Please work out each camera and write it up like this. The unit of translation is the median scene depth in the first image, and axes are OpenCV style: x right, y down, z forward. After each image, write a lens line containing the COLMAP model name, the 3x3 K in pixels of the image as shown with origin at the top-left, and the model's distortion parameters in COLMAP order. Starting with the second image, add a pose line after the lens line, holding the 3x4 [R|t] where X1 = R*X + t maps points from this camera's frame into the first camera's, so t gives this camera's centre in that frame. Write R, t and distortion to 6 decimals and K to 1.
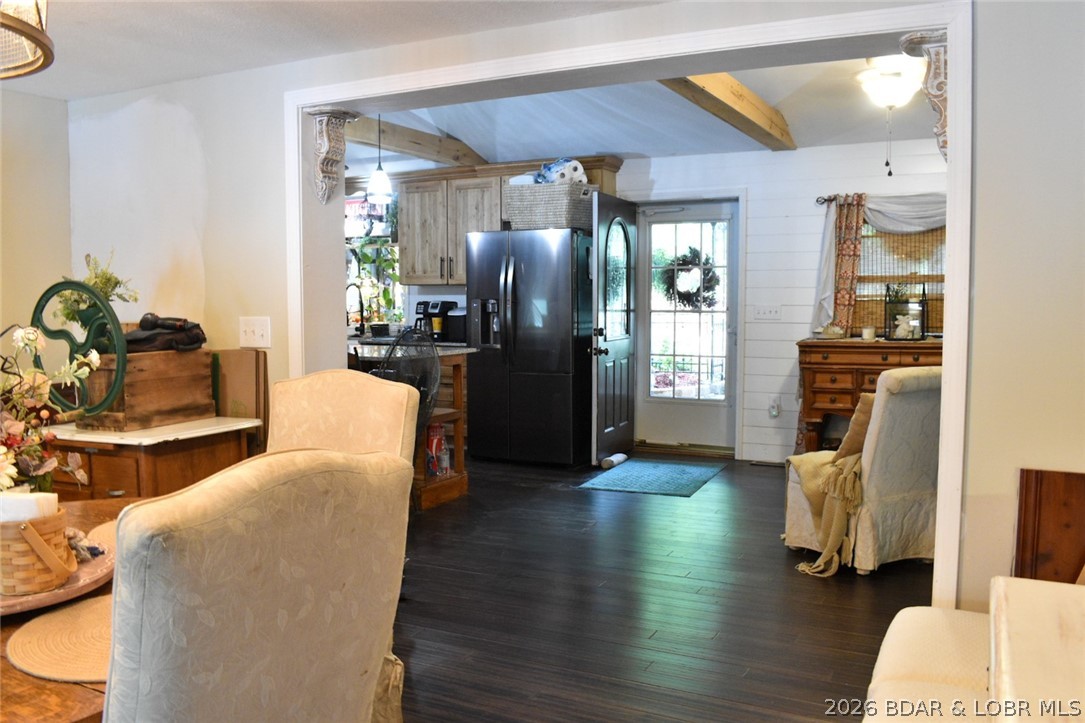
lens RADIAL K [[880.1, 0, 543.4], [0, 880.1, 361.7], [0, 0, 1]] dist [-0.097274, 0.013164]
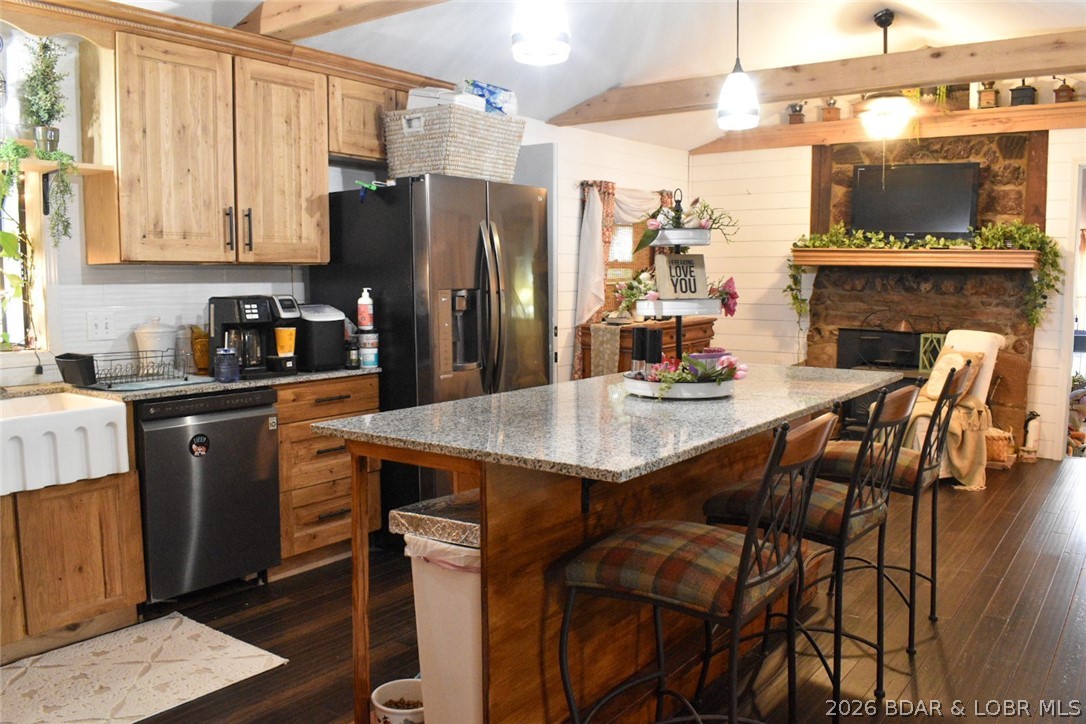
lens RADIAL K [[880.9, 0, 542.5], [0, 880.9, 358.7], [0, 0, 1]] dist [-0.097274, 0.013164]
pose [[0.168408, -0.091666, 0.981446, -0.571120], [0.078393, 0.993758, 0.079364, -0.058441], [-0.982595, 0.063573, 0.174543, 0.738840]]
